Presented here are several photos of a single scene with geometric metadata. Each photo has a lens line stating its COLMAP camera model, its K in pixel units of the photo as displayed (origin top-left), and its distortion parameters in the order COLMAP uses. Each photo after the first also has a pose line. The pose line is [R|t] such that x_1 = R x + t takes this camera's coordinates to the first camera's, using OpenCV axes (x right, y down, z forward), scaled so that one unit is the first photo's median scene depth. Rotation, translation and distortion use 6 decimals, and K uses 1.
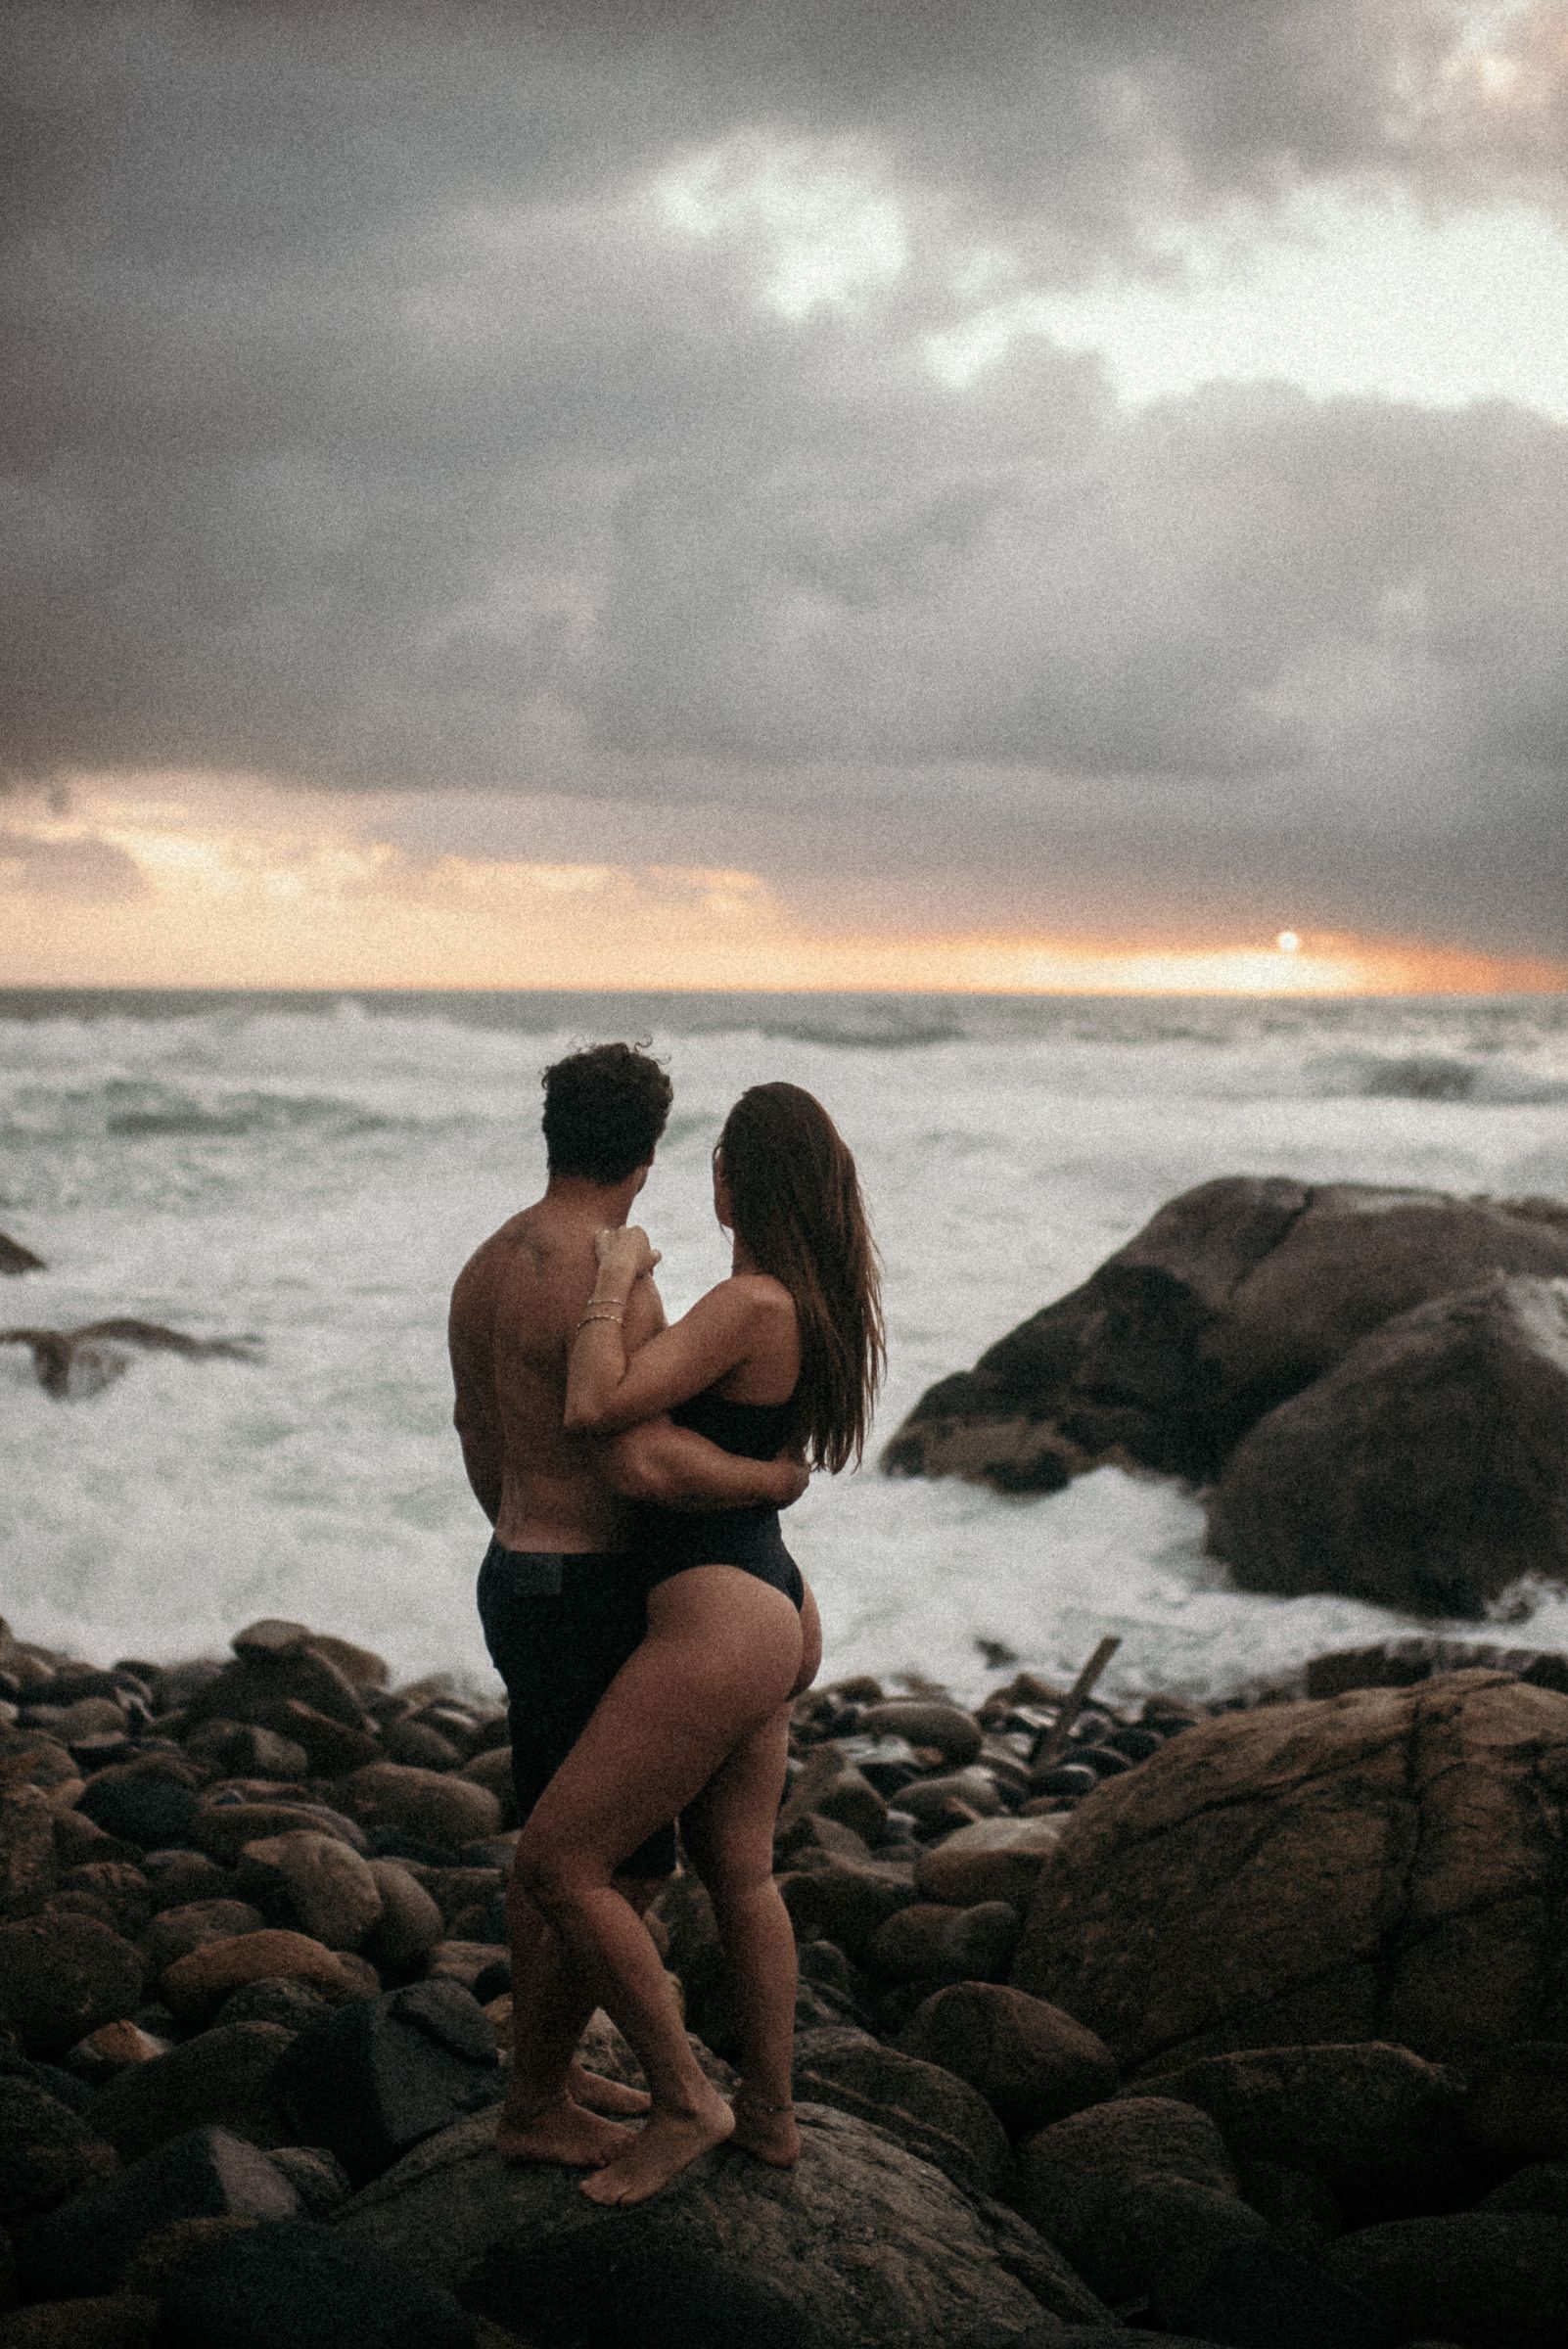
lens RADIAL K [[2641.3, 0, 785.8], [0, 2641.3, 1089.0], [0, 0, 1]] dist [-0.012710, -0.001345]
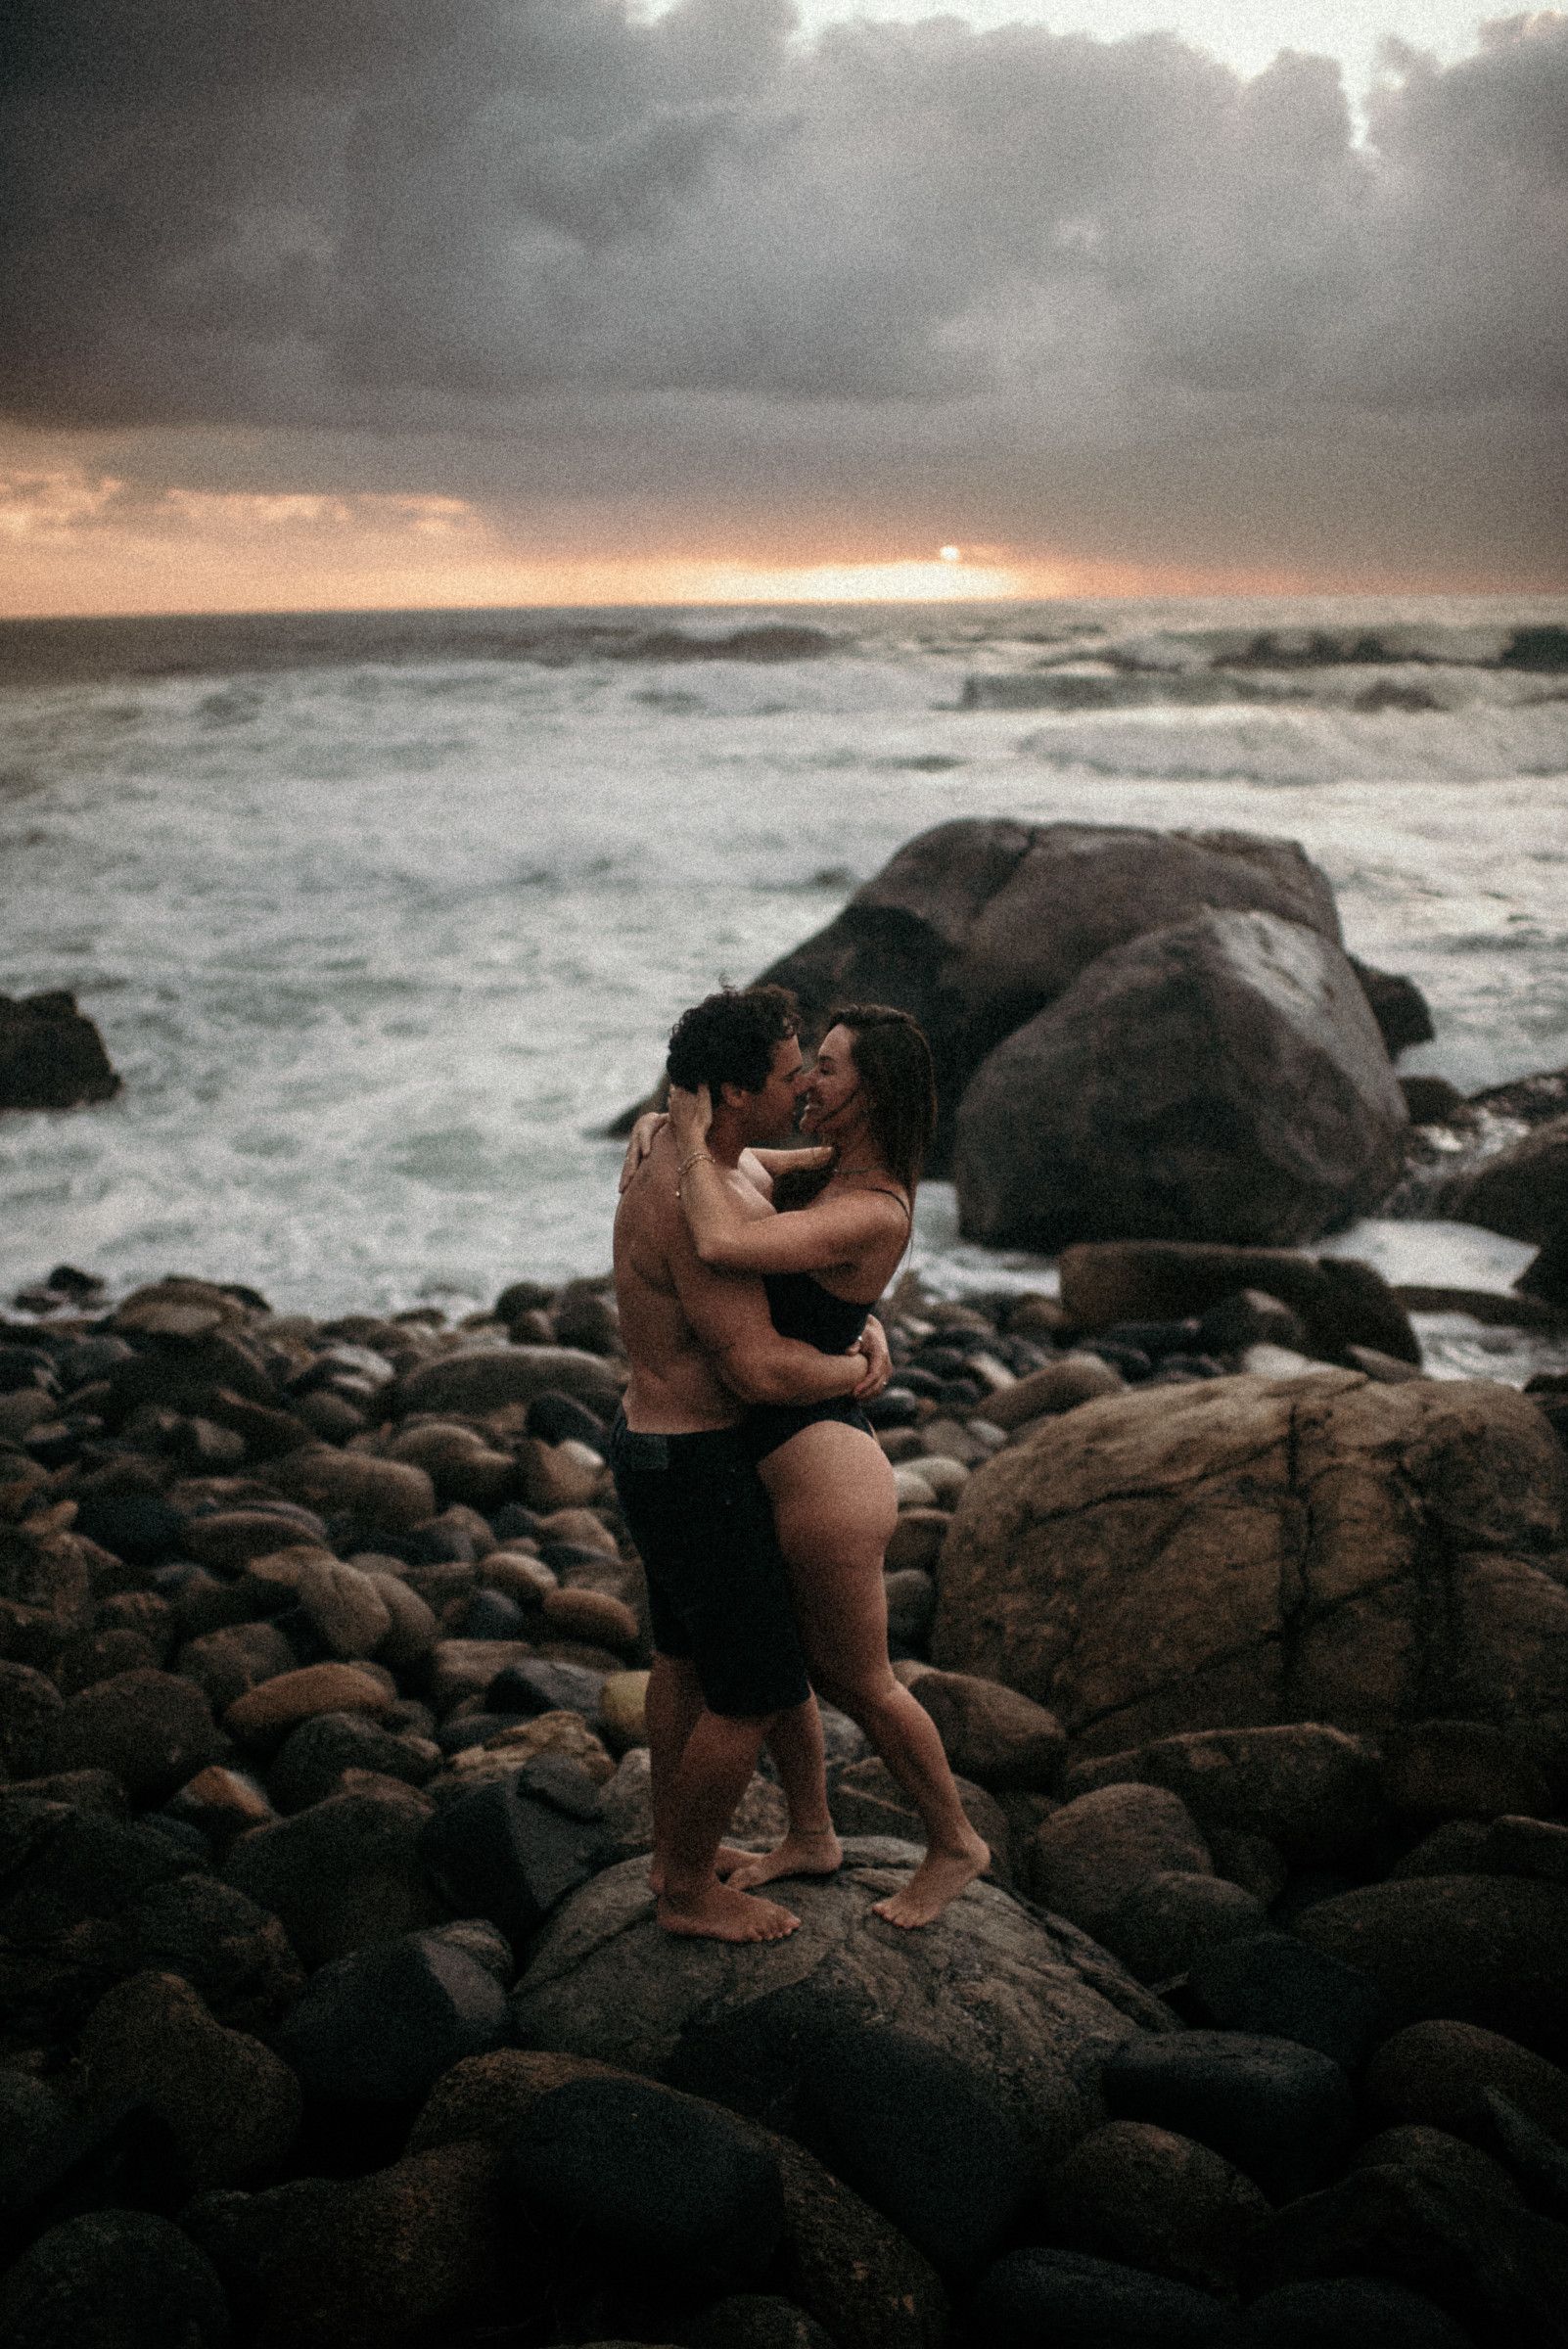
lens RADIAL K [[2388.0, 0, 824.4], [0, 2388.0, 1171.1], [0, 0, 1]] dist [-0.032108, -0.011958]
pose [[0.990721, -0.042249, 0.129179, -0.097223], [0.016150, 0.980319, 0.196759, -0.080598], [-0.134950, -0.192847, 0.971905, 0.018652]]
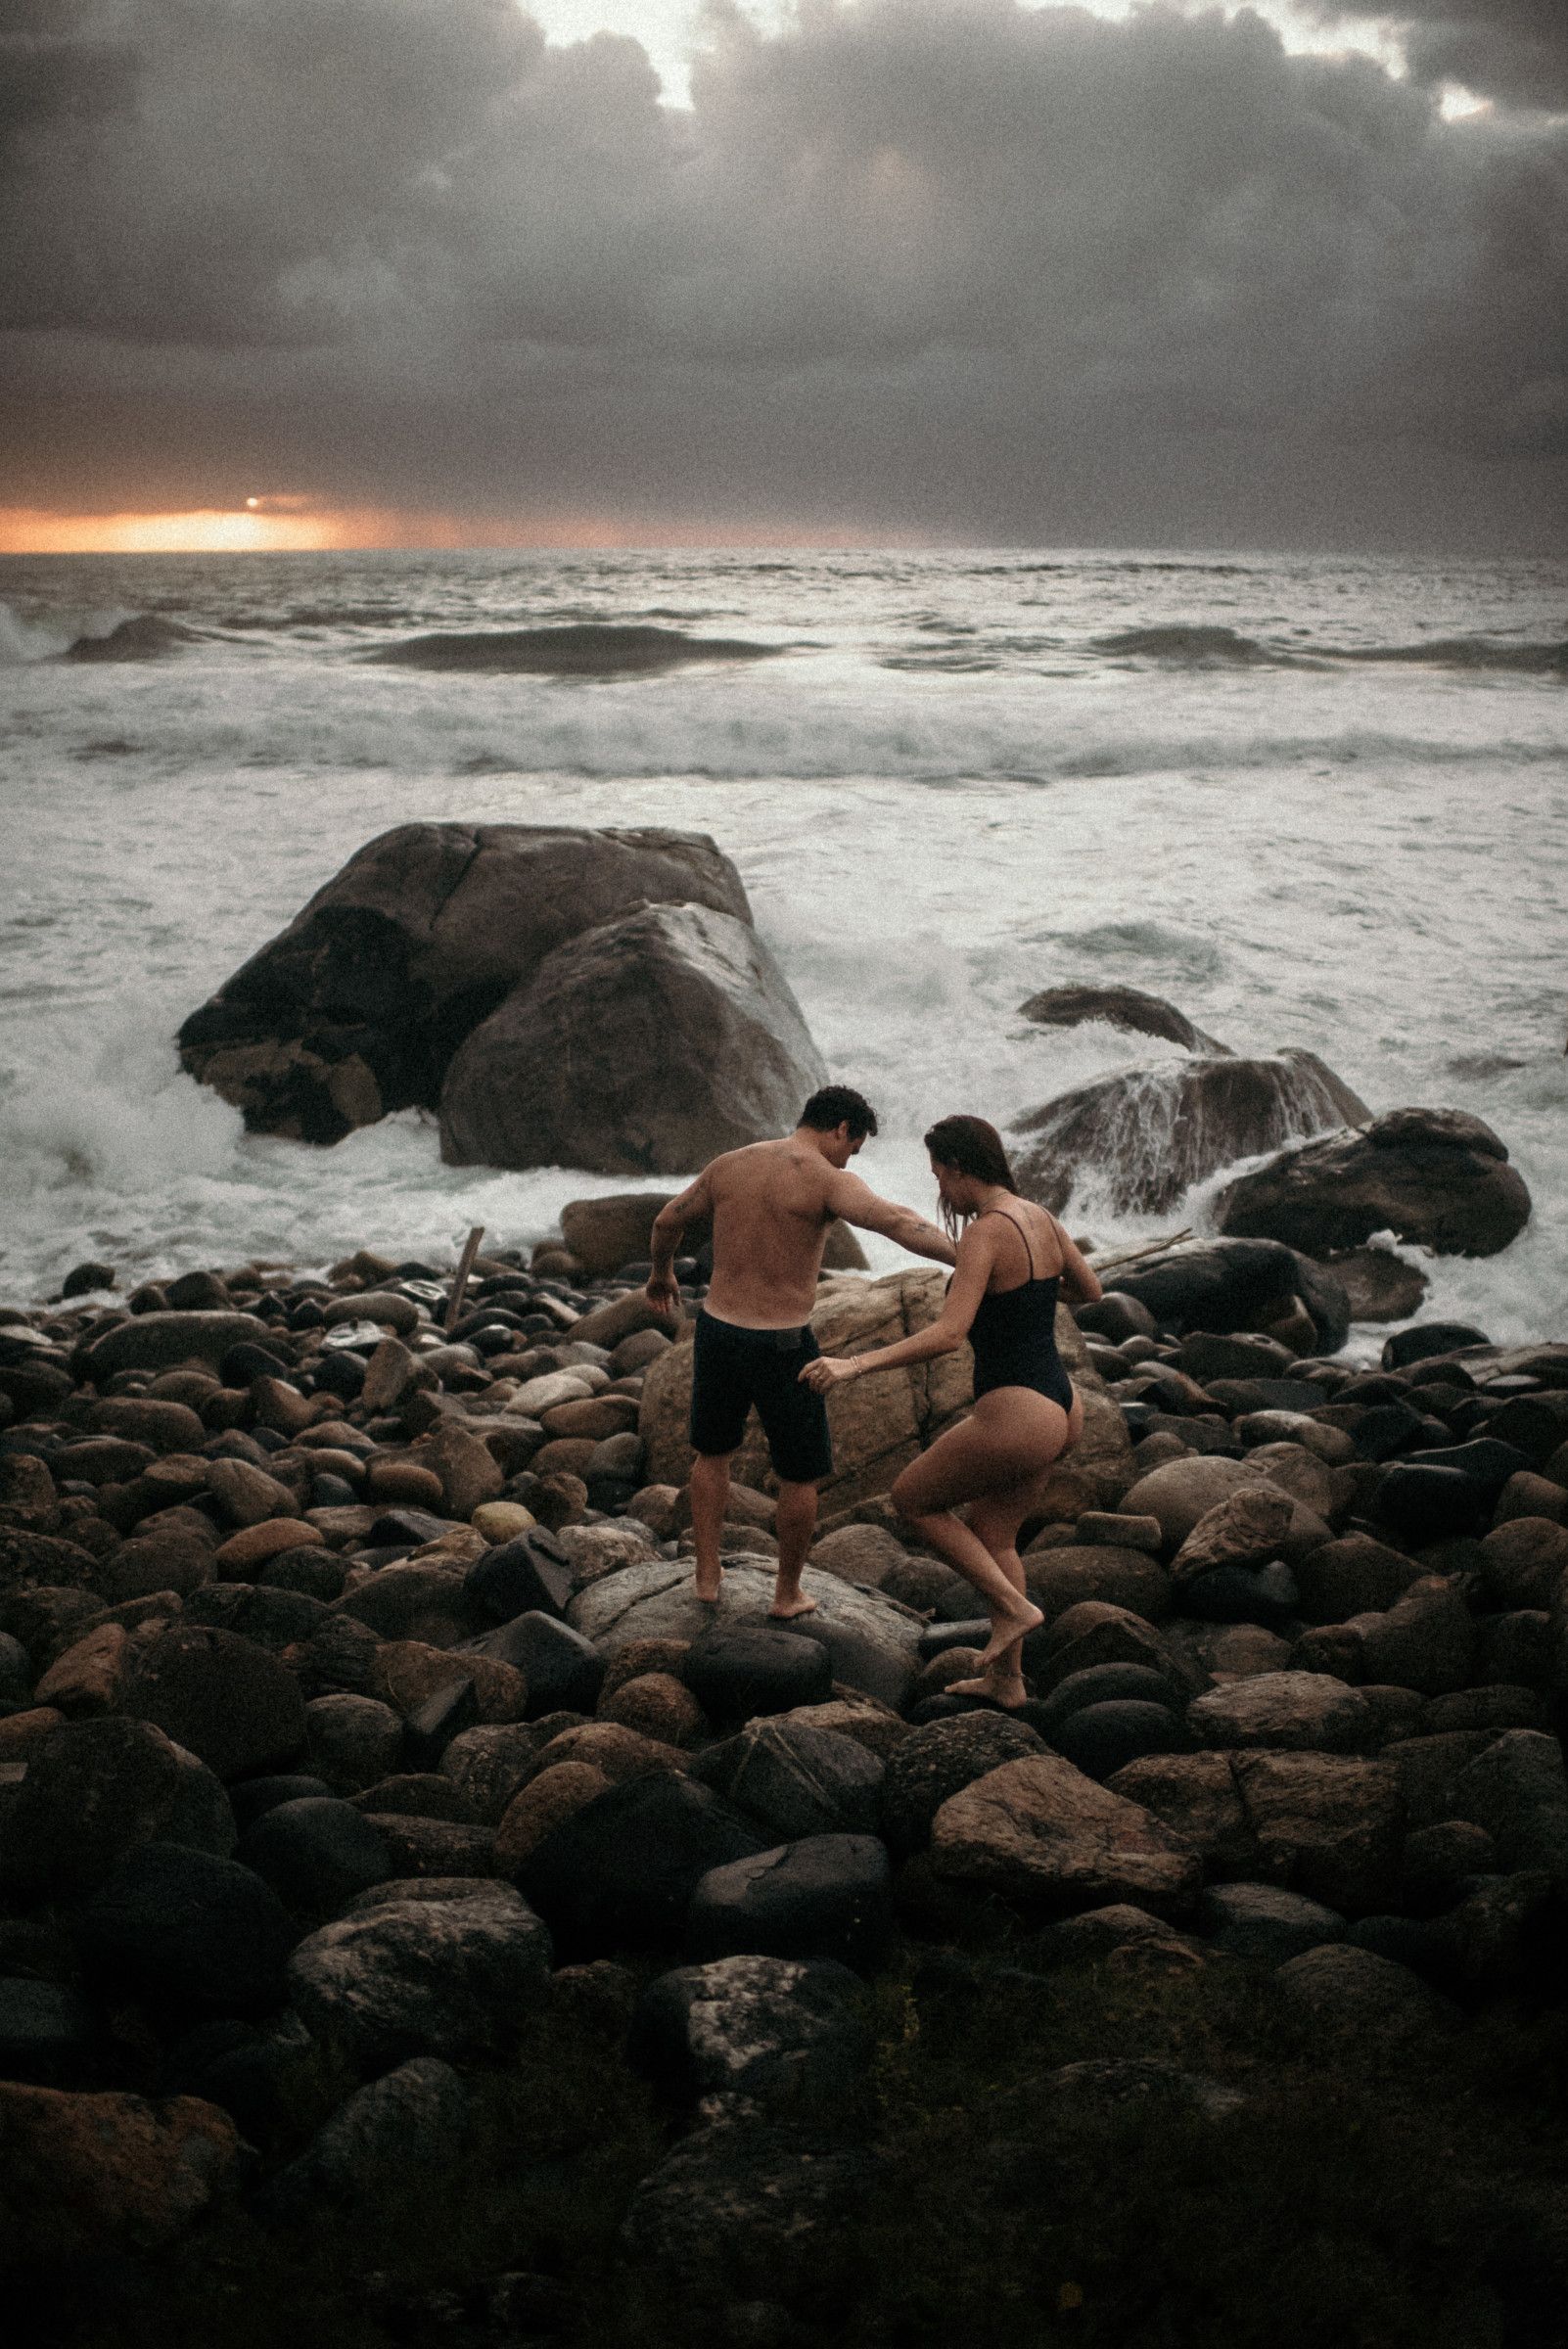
lens RADIAL K [[2388.0, 0, 824.4], [0, 2388.0, 1171.1], [0, 0, 1]] dist [-0.032108, -0.011958]
pose [[0.915250, -0.102247, 0.389696, -0.410655], [0.016163, 0.975800, 0.218066, -0.190245], [-0.402563, -0.193286, 0.894754, -0.379825]]
